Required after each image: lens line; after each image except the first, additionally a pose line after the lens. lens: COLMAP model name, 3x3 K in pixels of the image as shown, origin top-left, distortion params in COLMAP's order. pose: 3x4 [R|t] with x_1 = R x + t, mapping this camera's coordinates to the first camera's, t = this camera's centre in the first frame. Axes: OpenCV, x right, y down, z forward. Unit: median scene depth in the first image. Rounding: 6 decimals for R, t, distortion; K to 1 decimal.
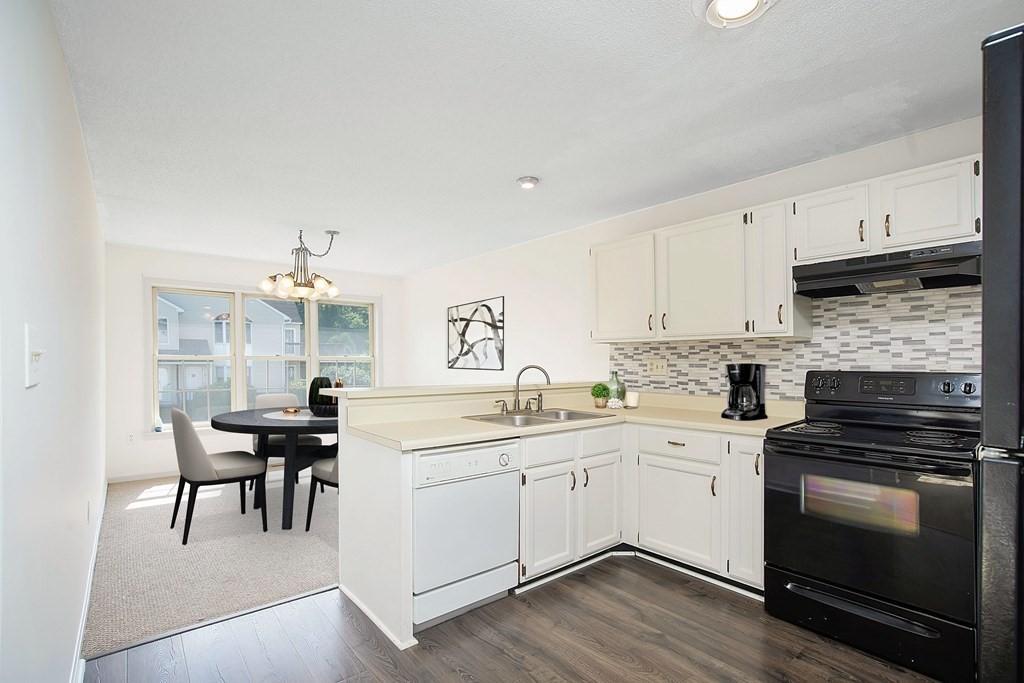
lens RADIAL K [[472.4, 0, 520.6], [0, 472.4, 356.6], [0, 0, 1]] dist [-0.026766, 0.000178]
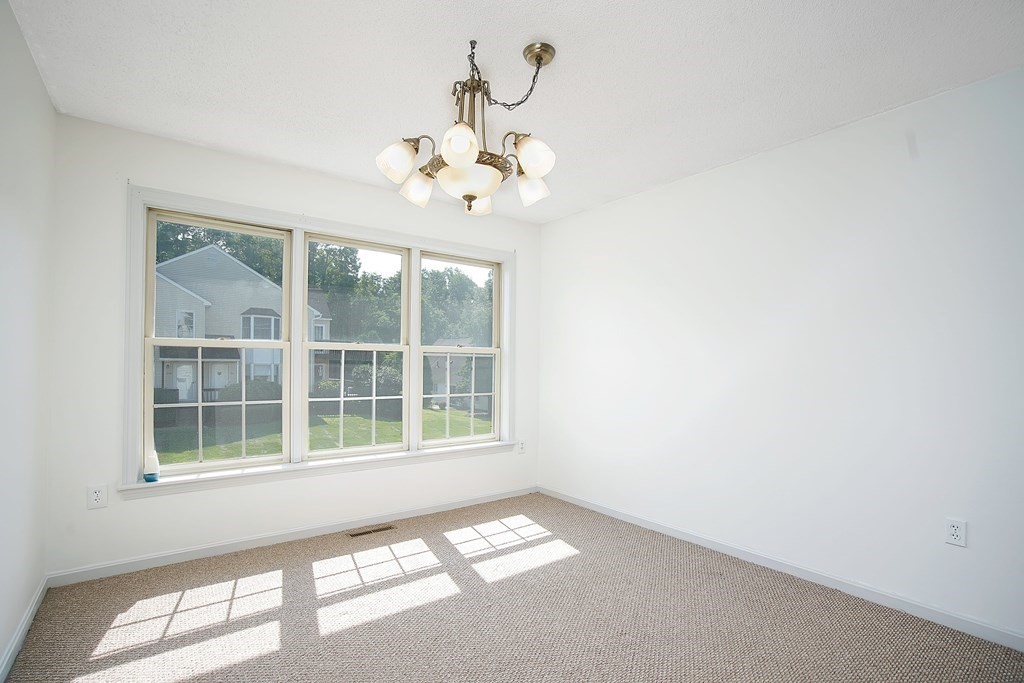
lens RADIAL K [[472.4, 0, 516.2], [0, 472.4, 342.3], [0, 0, 1]] dist [-0.026766, 0.000178]
pose [[0.998880, 0.004387, -0.047121, -0.346107], [-0.005859, 0.999498, -0.031144, 0.018356], [0.046961, 0.031385, 0.998404, 0.494765]]
